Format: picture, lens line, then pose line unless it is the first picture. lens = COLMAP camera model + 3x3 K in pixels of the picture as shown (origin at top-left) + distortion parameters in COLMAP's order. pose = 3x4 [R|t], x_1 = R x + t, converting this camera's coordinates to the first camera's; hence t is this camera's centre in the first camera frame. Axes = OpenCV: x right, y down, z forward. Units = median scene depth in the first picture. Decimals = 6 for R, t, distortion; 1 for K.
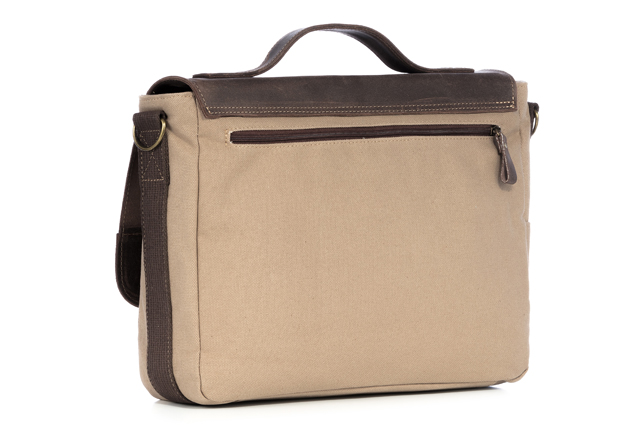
lens RADIAL K [[1547.5, 0, 320.0], [0, 1547.5, 213.5], [0, 0, 1]] dist [0.260647, -0.090866]
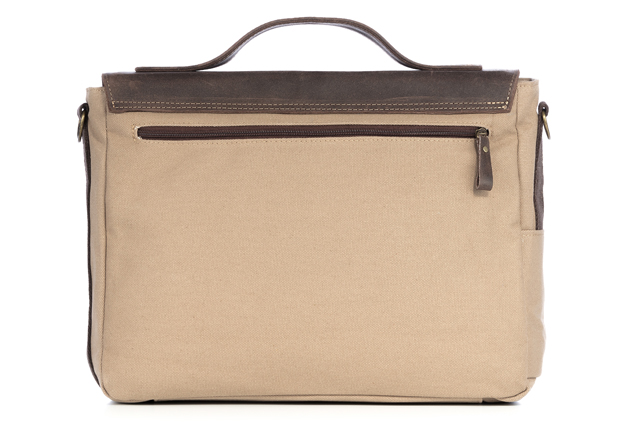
lens RADIAL K [[1547.5, 0, 320.0], [0, 1547.5, 213.5], [0, 0, 1]] dist [0.260647, -0.090866]
pose [[0.966881, 0.039698, -0.252122, 0.273018], [-0.037938, 0.999210, 0.011840, -0.012547], [0.252392, -0.001882, 0.967623, 0.068286]]
